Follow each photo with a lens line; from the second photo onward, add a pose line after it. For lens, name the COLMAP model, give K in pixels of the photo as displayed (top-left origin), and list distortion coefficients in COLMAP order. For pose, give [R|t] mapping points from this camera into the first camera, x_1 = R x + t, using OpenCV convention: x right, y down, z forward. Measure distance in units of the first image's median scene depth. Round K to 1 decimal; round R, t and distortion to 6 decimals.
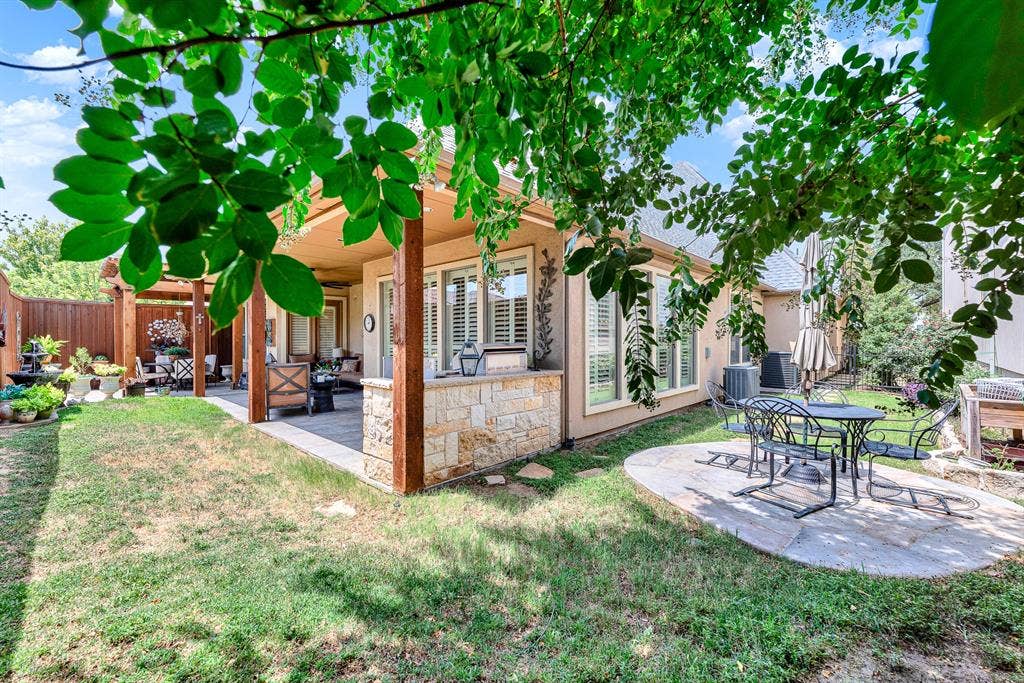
lens RADIAL K [[425.2, 0, 513.6], [0, 425.2, 337.3], [0, 0, 1]] dist [0.000852, 0.000282]
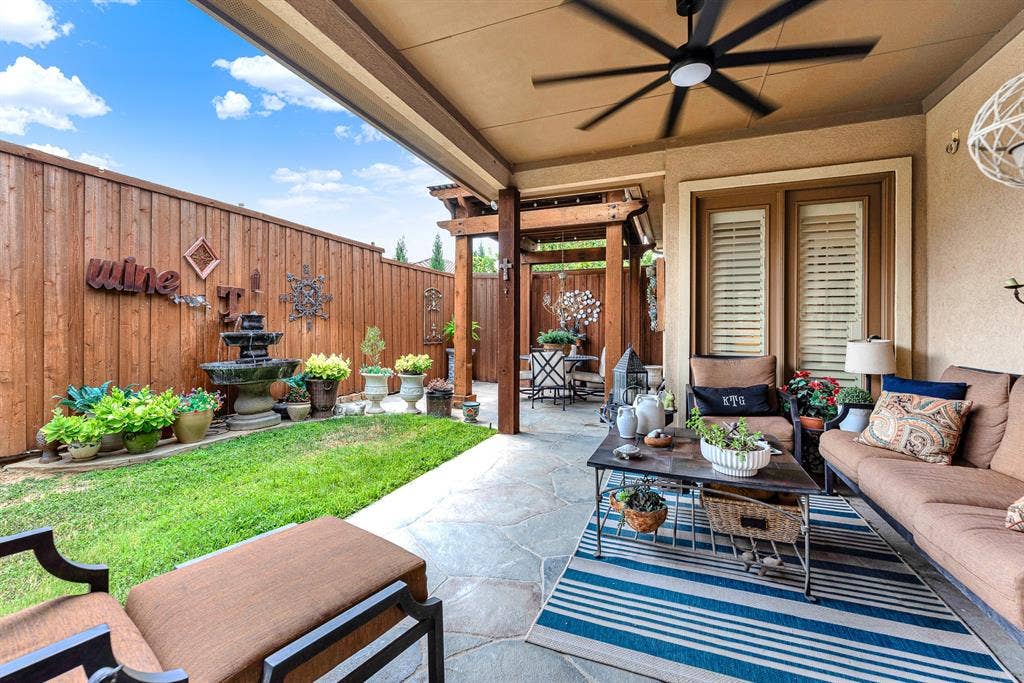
lens RADIAL K [[417.0, 0, 509.8], [0, 417.0, 328.1], [0, 0, 1]] dist [-0.001155, -0.000064]
pose [[0.360373, 0.002428, -0.932805, -0.400638], [-0.001522, 0.999997, 0.002015, 0.027556], [0.932807, 0.000694, 0.360376, 1.124310]]
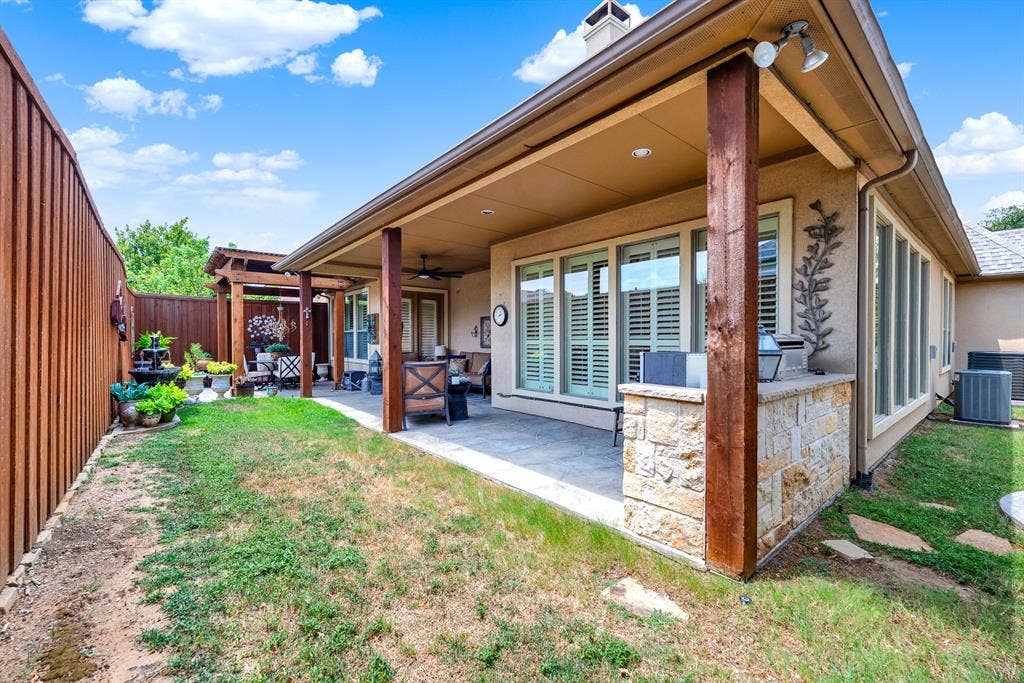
lens RADIAL K [[426.3, 0, 512.0], [0, 426.3, 341.5], [0, 0, 1]] dist [-0.002023, -0.000199]
pose [[0.993368, 0.001636, -0.114965, -0.256079], [-0.000650, 0.999963, 0.008609, 0.013817], [0.114975, -0.008477, 0.993332, 0.180863]]
